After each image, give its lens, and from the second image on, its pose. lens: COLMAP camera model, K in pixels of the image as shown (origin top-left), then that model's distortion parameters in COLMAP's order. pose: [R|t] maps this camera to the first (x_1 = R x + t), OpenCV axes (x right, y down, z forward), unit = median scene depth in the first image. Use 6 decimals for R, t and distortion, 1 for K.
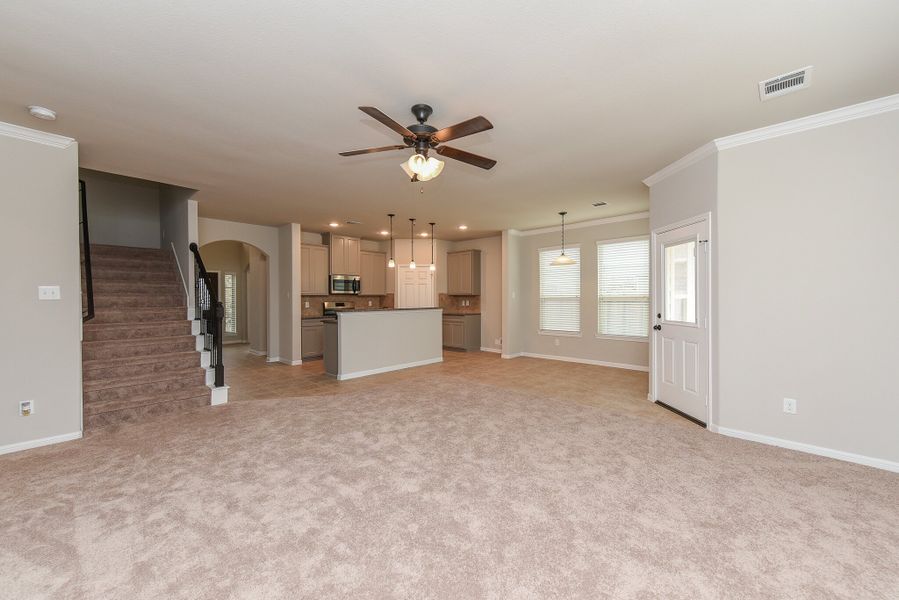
lens RADIAL K [[350.3, 0, 449.7], [0, 350.3, 301.1], [0, 0, 1]] dist [0.013840, 0.000058]
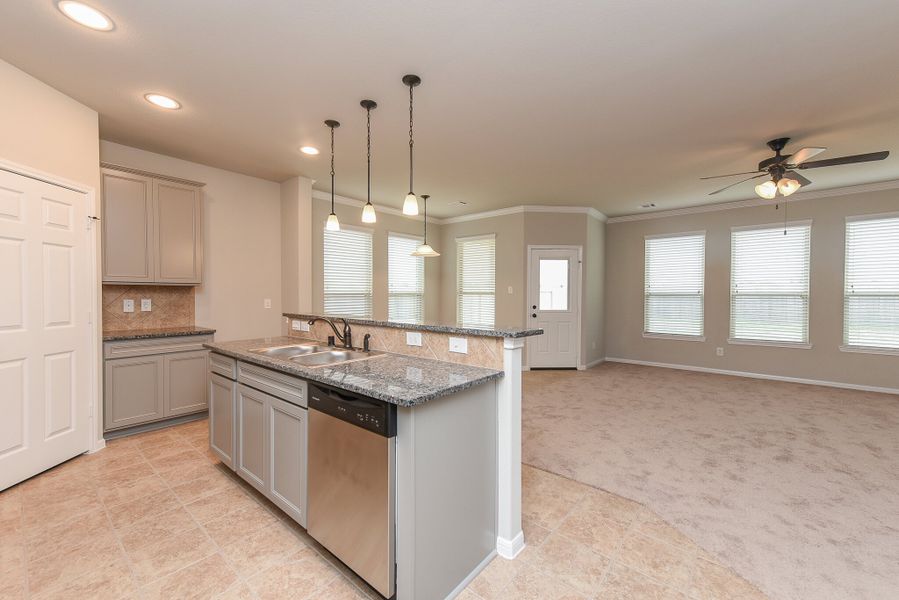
lens RADIAL K [[365.2, 0, 449.6], [0, 365.2, 300.9], [0, 0, 1]] dist [0.011925, -0.000106]
pose [[-0.058979, -0.014770, 0.998150, -0.464104], [0.005621, 0.999870, 0.015127, -0.004161], [-0.998243, 0.006503, -0.058888, 0.786910]]
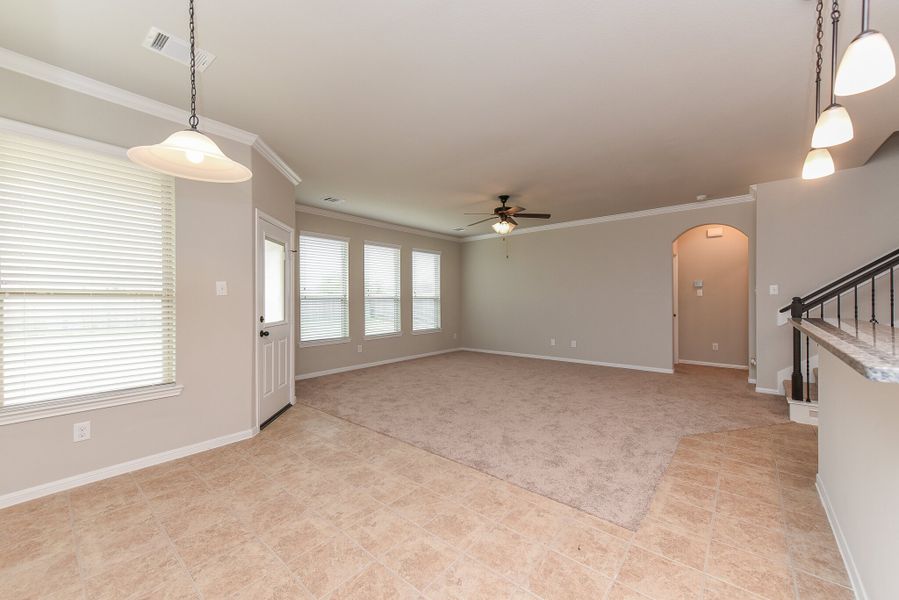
lens RADIAL K [[350.3, 0, 449.7], [0, 350.3, 301.1], [0, 0, 1]] dist [0.013840, 0.000058]
pose [[-0.998363, 0.010066, -0.056307, 0.113808], [0.009362, 0.999875, 0.012758, -0.003719], [0.056428, 0.012210, -0.998332, 1.015210]]
